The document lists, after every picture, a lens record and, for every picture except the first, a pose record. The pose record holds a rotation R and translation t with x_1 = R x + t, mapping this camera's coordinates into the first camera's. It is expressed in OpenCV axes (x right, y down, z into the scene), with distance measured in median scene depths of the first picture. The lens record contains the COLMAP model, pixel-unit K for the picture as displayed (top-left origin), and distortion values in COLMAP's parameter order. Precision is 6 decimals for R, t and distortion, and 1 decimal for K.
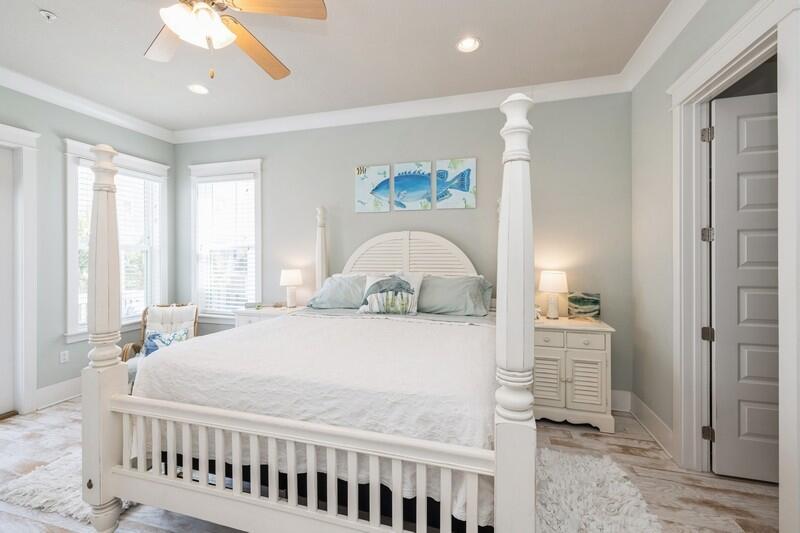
lens RADIAL K [[333.7, 0, 399.9], [0, 333.7, 260.0], [0, 0, 1]] dist [0.000681, -0.000649]
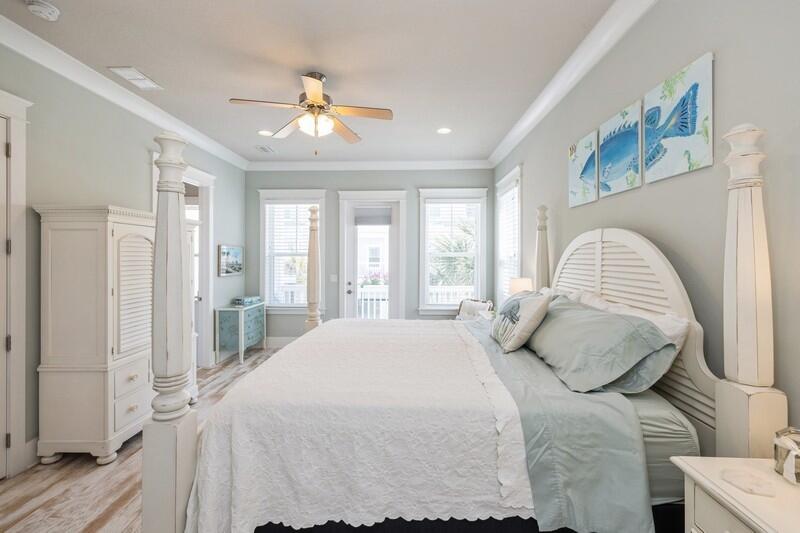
lens RADIAL K [[333.7, 0, 398.0], [0, 333.7, 259.2], [0, 0, 1]] dist [0.000681, -0.000649]
pose [[0.253774, 0.009517, -0.967217, 0.532217], [-0.015775, 0.999859, 0.005700, -0.027393], [0.967135, 0.013811, 0.253888, 0.476907]]
